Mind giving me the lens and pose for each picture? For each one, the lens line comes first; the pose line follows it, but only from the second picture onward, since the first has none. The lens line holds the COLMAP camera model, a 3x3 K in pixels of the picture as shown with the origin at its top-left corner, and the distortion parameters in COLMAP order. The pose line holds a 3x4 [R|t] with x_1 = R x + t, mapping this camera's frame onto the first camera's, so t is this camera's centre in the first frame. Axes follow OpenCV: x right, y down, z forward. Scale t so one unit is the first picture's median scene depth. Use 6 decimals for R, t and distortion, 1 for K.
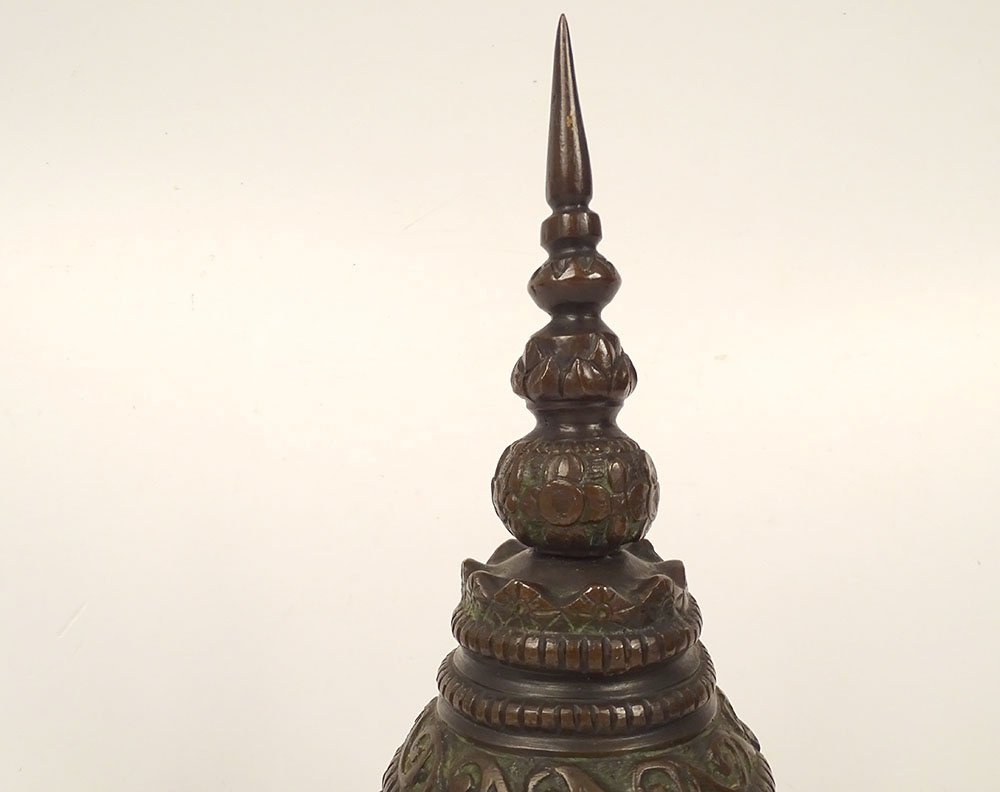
lens RADIAL K [[832.6, 0, 500.1], [0, 832.6, 396.7], [0, 0, 1]] dist [-0.015029, -0.000951]
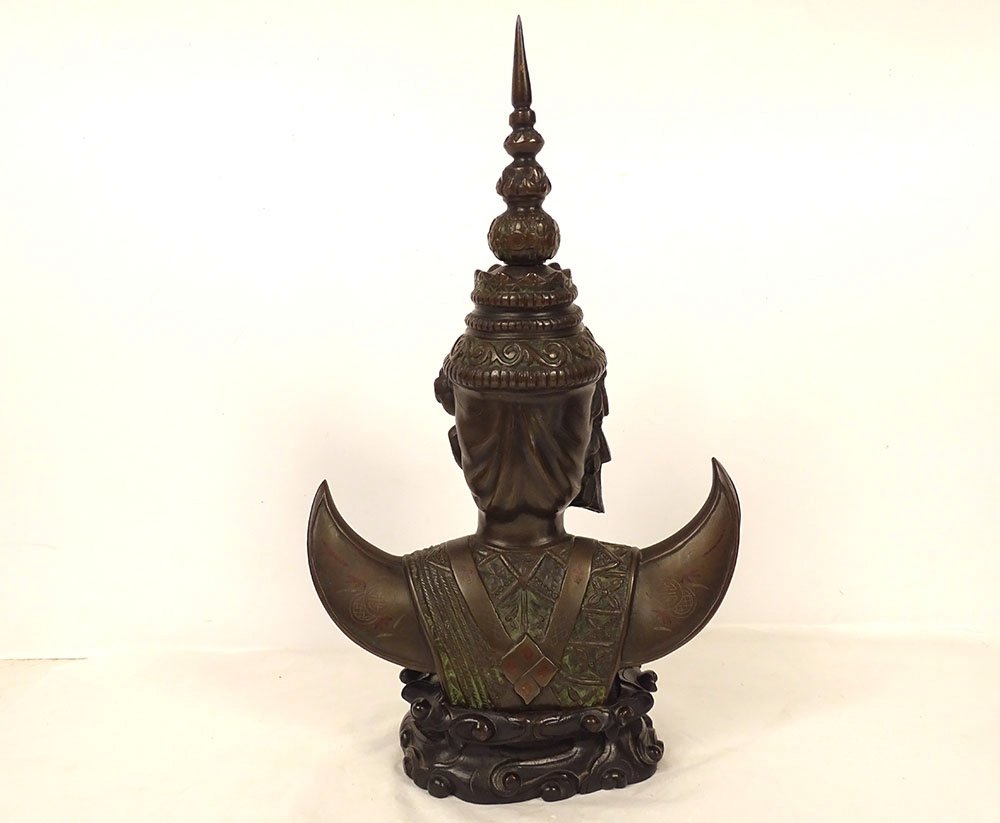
lens RADIAL K [[773.3, 0, 492.0], [0, 773.3, 404.5], [0, 0, 1]] dist [0.005289, 0.005547]
pose [[0.999727, -0.010267, 0.021003, -0.050330], [0.005019, 0.971718, 0.236091, 0.058360], [-0.022832, -0.235921, 0.971504, -1.251592]]
